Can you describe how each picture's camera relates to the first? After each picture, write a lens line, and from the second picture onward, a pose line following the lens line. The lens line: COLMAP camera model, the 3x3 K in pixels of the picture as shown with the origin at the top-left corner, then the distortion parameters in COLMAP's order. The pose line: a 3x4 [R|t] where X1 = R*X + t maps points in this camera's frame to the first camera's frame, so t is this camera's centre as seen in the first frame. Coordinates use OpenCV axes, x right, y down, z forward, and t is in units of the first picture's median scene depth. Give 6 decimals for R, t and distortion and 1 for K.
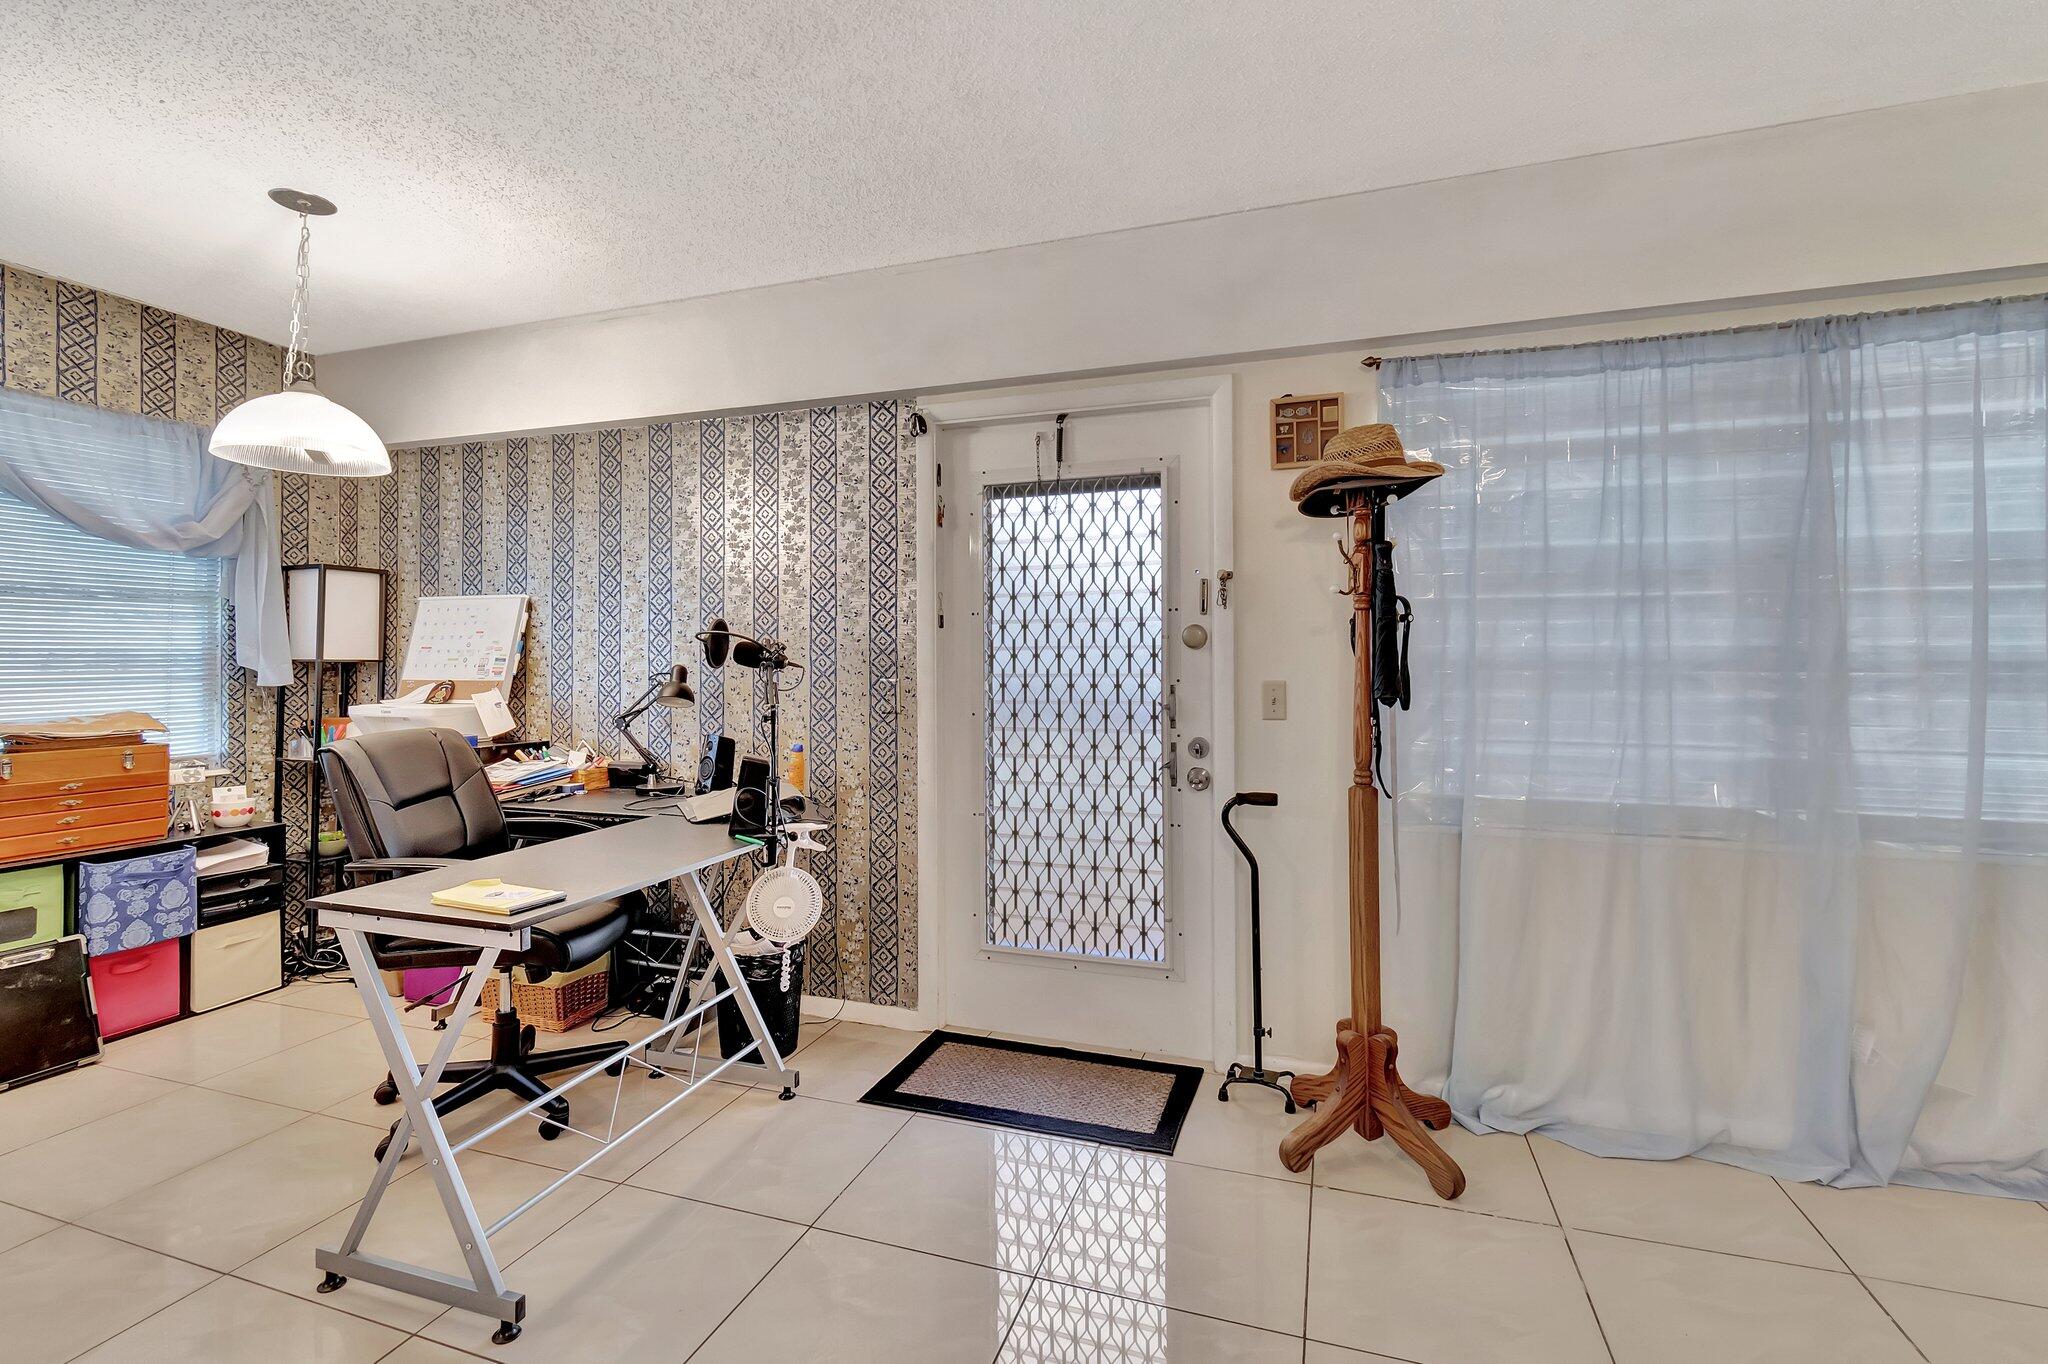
lens RADIAL K [[921.2, 0, 1017.0], [0, 921.2, 645.2], [0, 0, 1]] dist [0.006091, -0.001905]
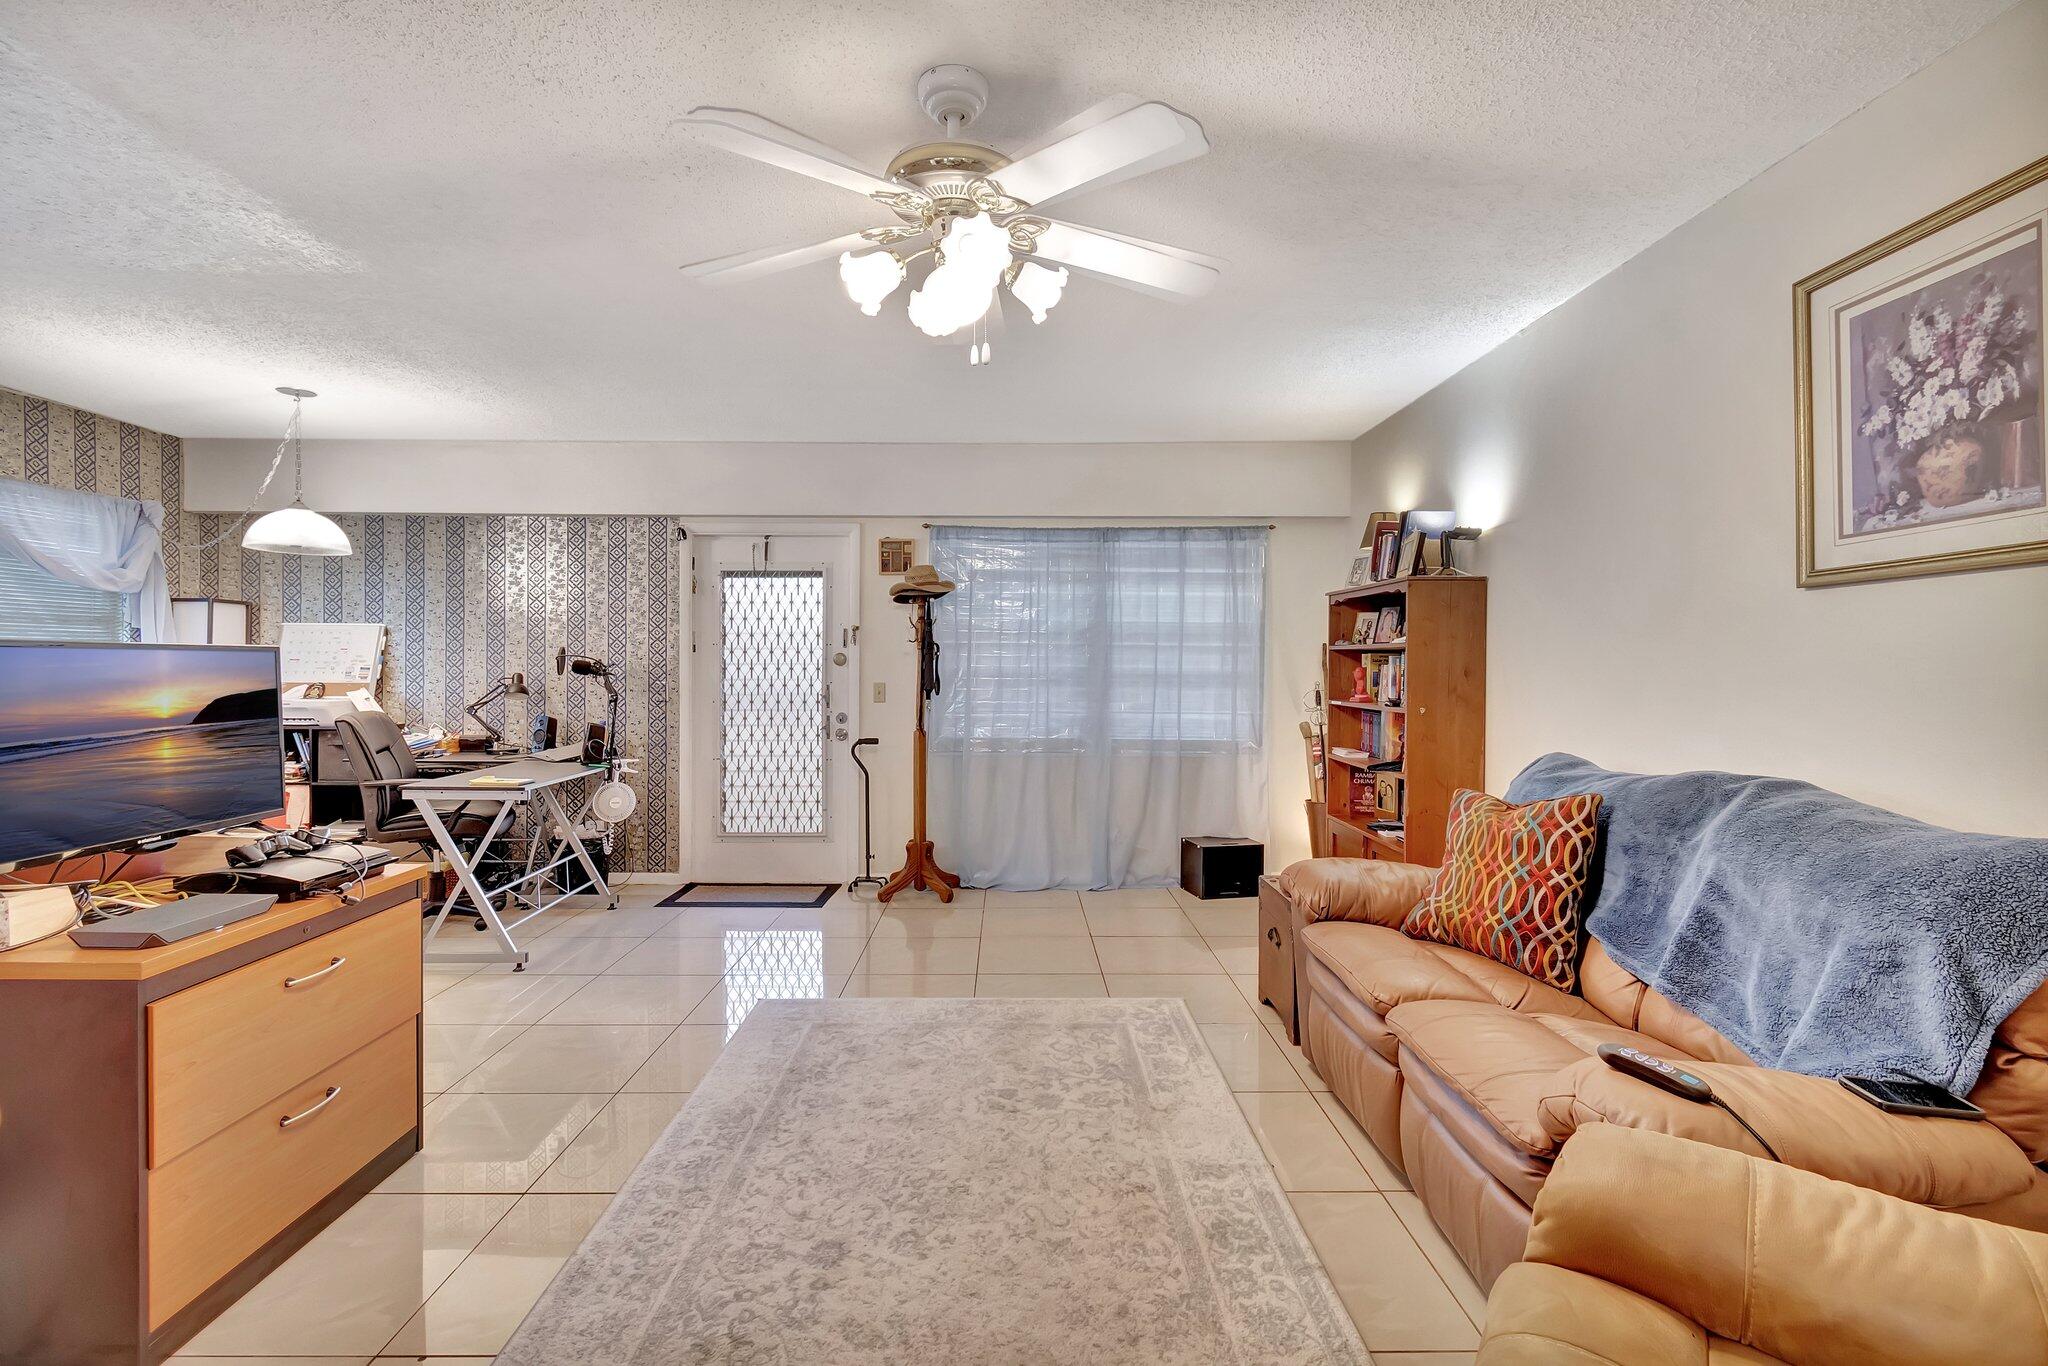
lens RADIAL K [[921.2, 0, 1010.5], [0, 921.2, 664.9], [0, 0, 1]] dist [0.006091, -0.001905]
pose [[0.944028, 0.007416, 0.329782, -0.096117], [-0.011726, 0.999870, 0.011081, -0.021892], [-0.329657, -0.014327, 0.943992, -0.864271]]
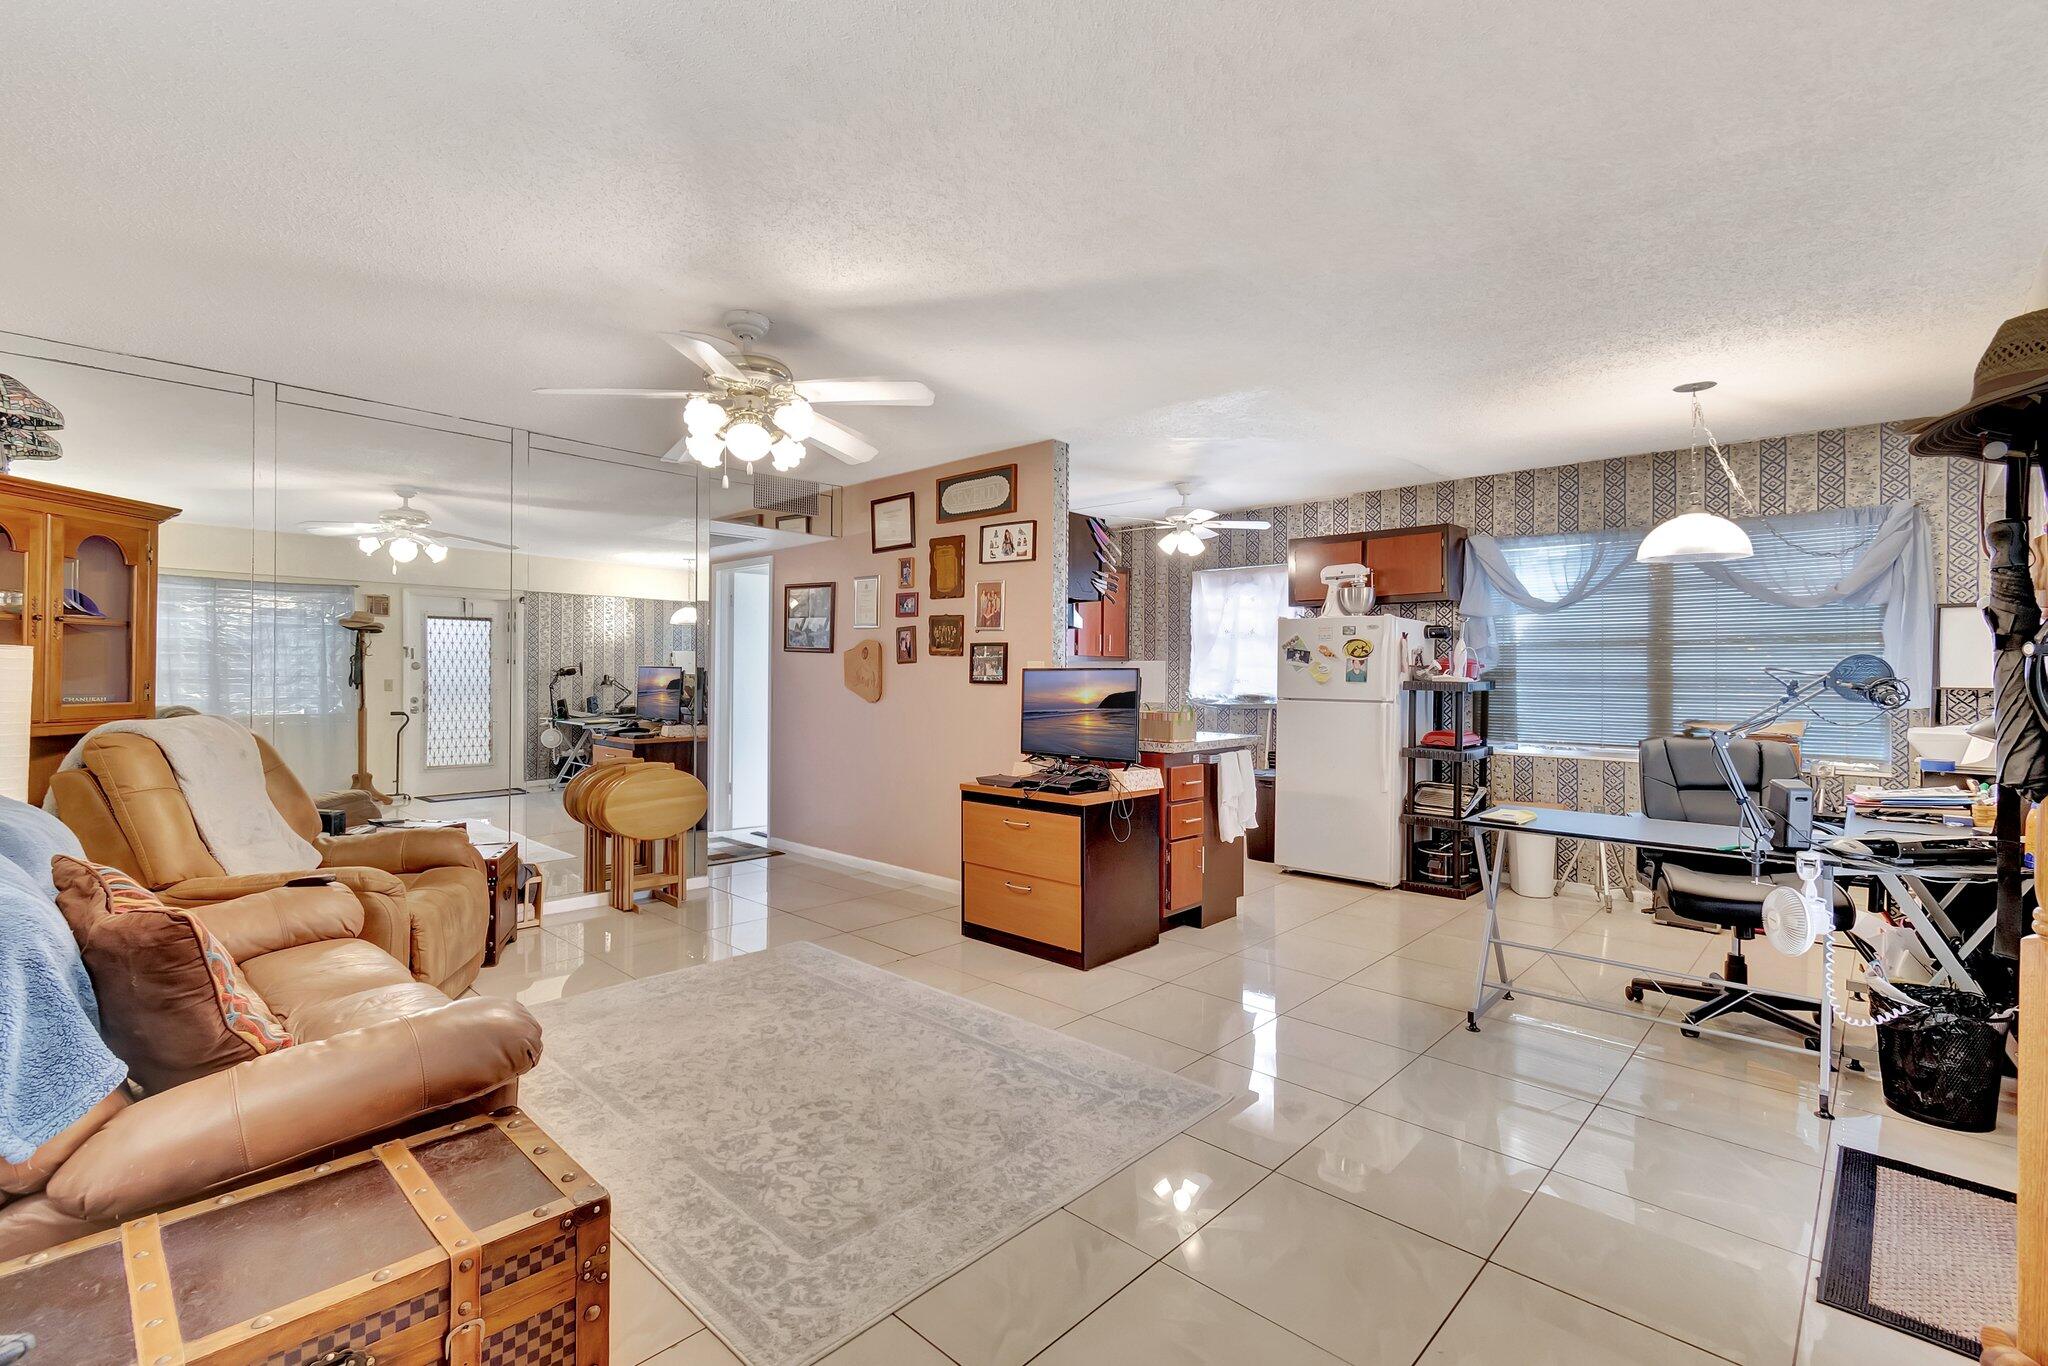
lens RADIAL K [[921.2, 0, 1017.8], [0, 921.2, 678.3], [0, 0, 1]] dist [0.006091, -0.001905]
pose [[-0.417975, 0.007678, -0.908426, 0.948017], [0.011696, 0.999927, 0.003070, -0.015092], [0.908383, -0.009342, -0.418034, 0.545985]]
